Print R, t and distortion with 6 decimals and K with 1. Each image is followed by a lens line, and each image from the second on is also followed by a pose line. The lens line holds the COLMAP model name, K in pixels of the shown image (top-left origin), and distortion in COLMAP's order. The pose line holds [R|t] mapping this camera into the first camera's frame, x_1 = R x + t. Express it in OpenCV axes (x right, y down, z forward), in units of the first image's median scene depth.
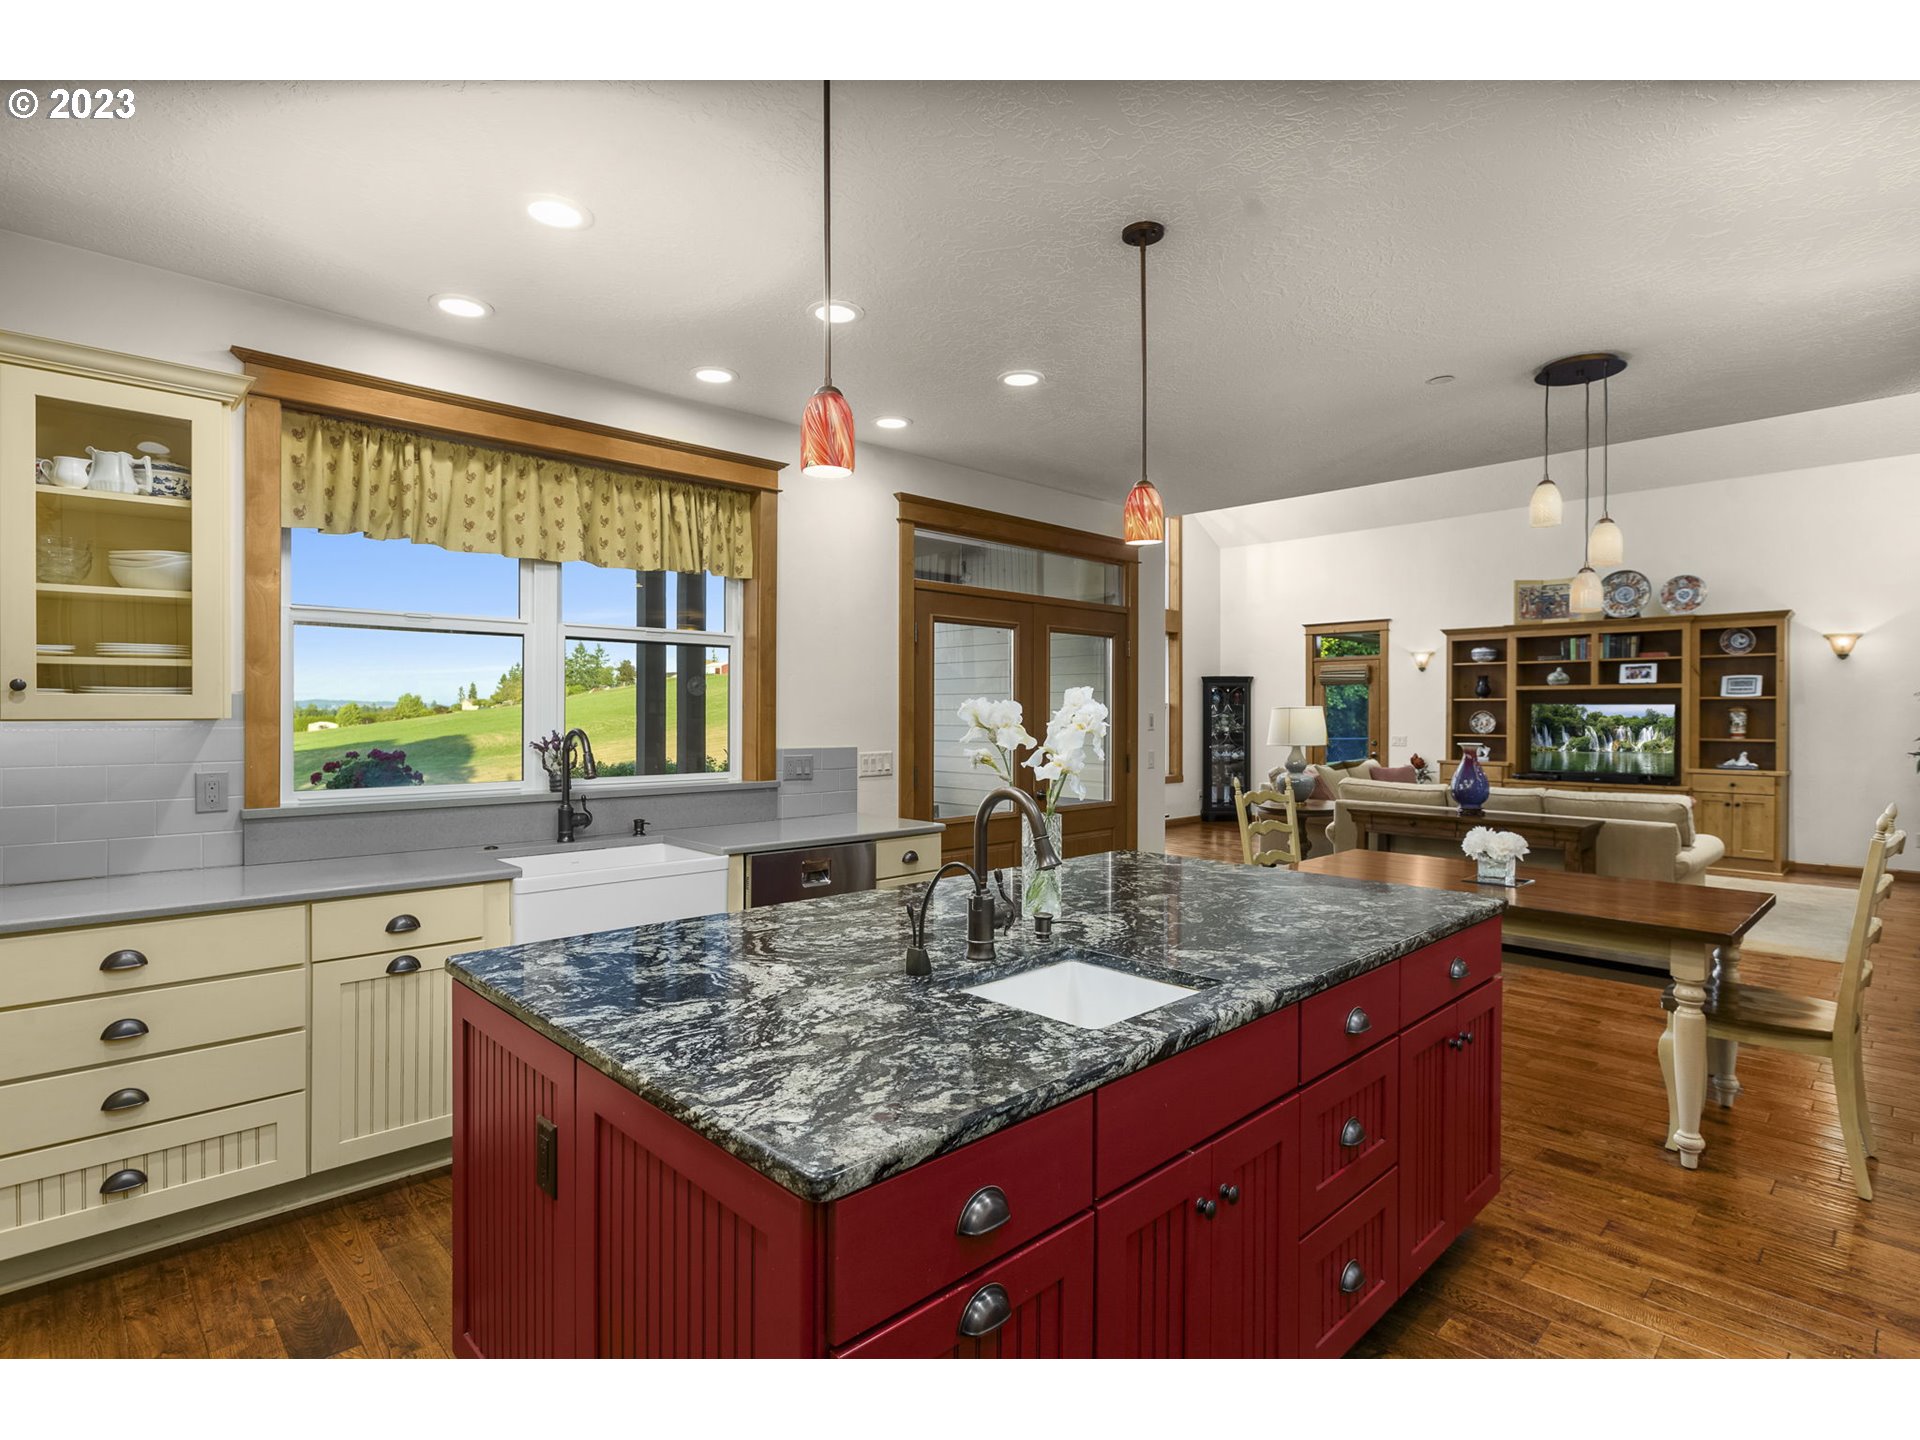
lens RADIAL K [[991.8, 0, 962.5], [0, 991.8, 716.5], [0, 0, 1]] dist [0.002518, 0.000539]
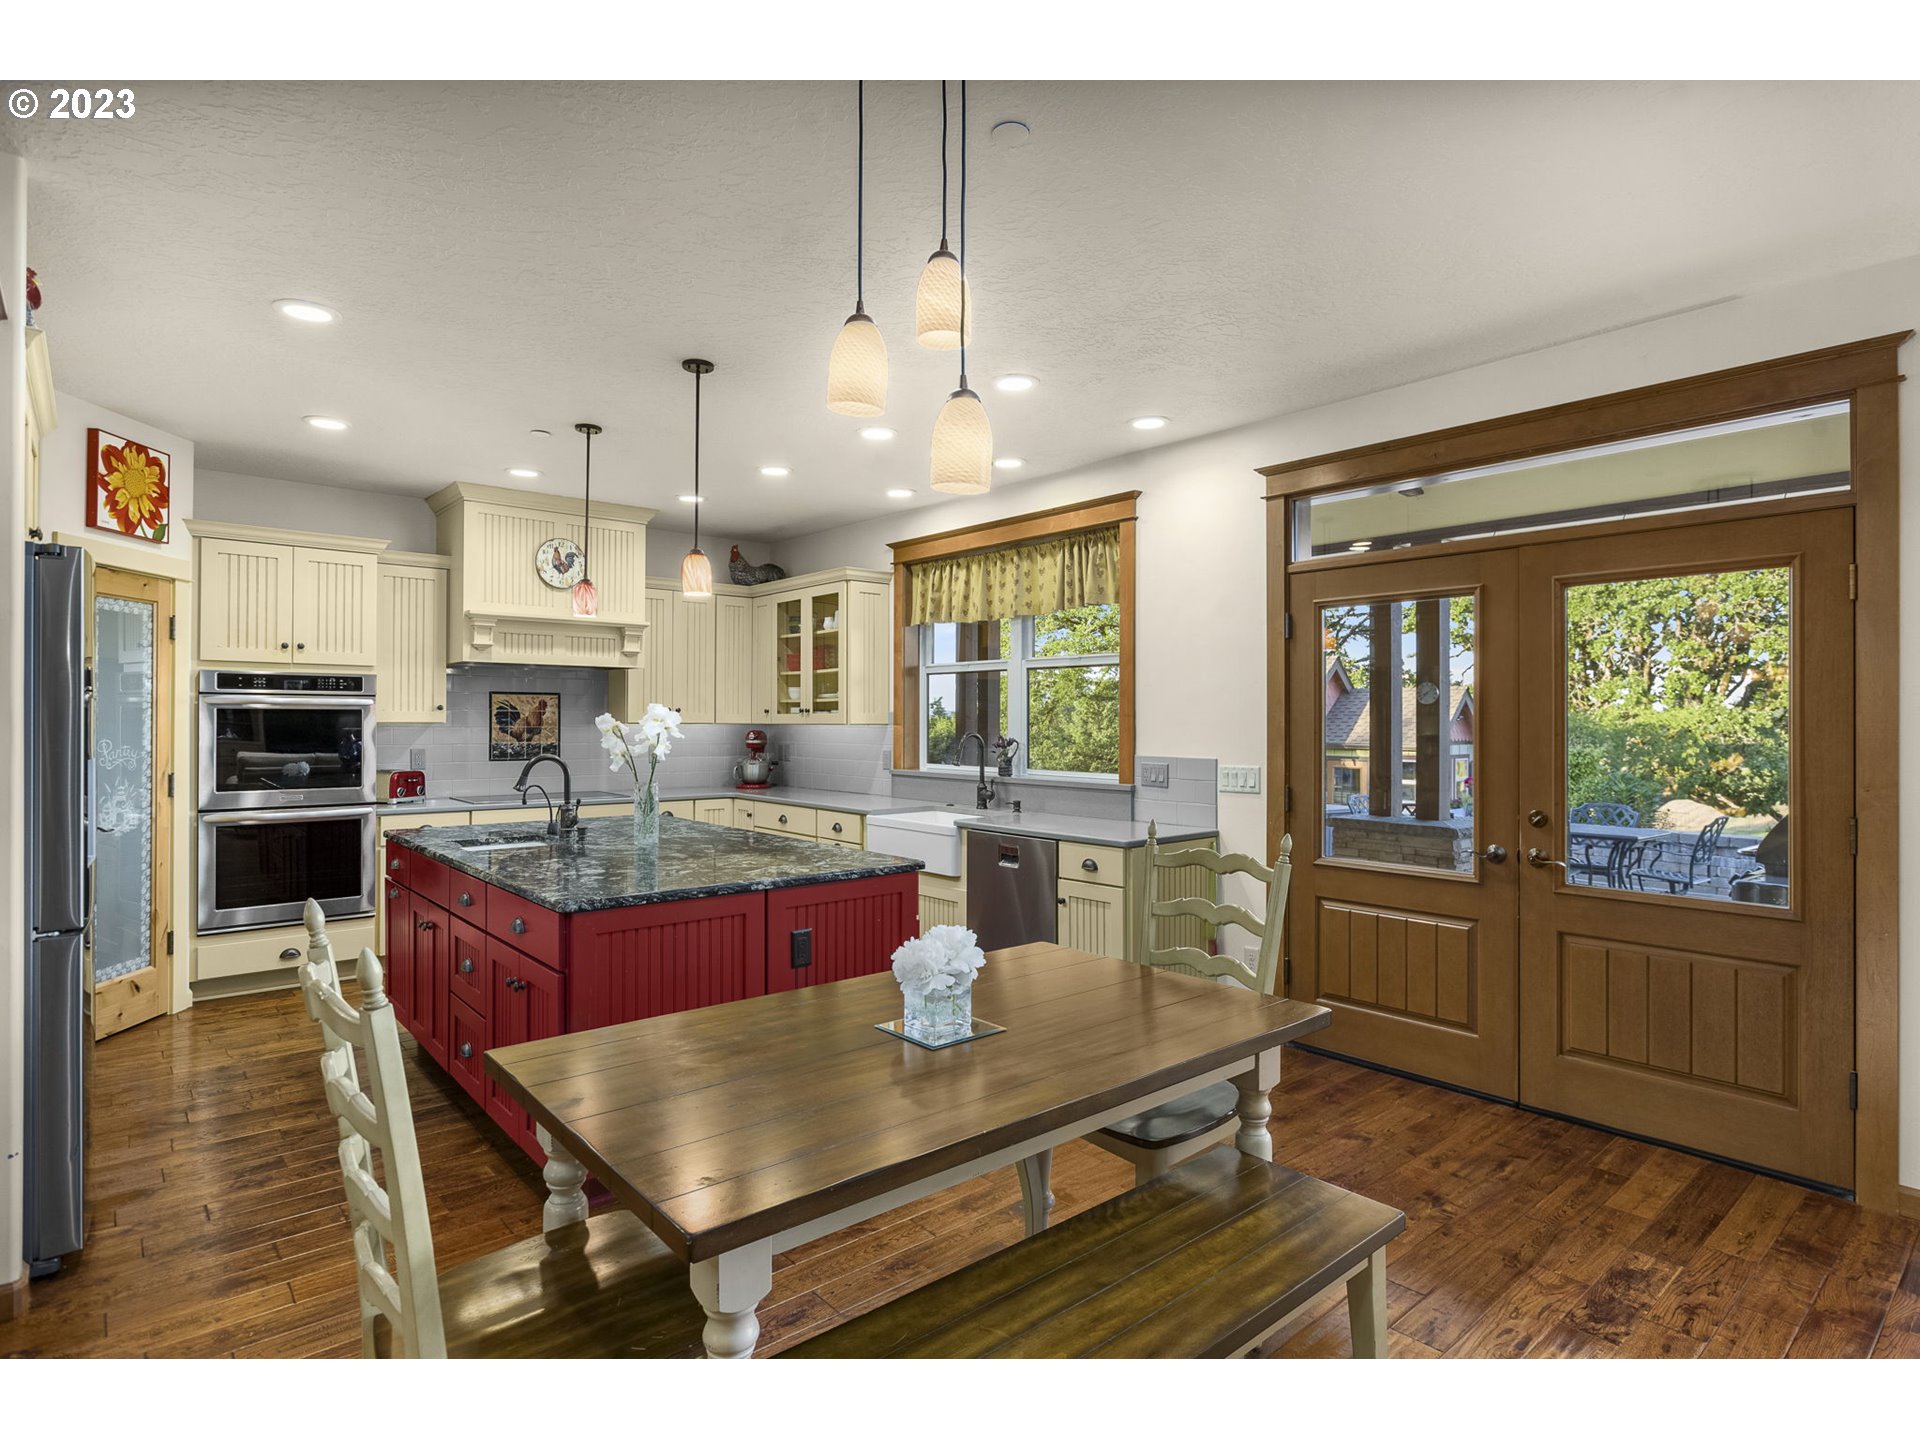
lens RADIAL K [[991.8, 0, 952.8], [0, 991.8, 719.1], [0, 0, 1]] dist [0.002518, 0.000539]
pose [[-0.060704, -0.005958, -0.998138, 0.908011], [-0.006949, 0.999960, -0.005546, 0.000509], [0.998132, 0.006599, -0.060743, 0.868516]]
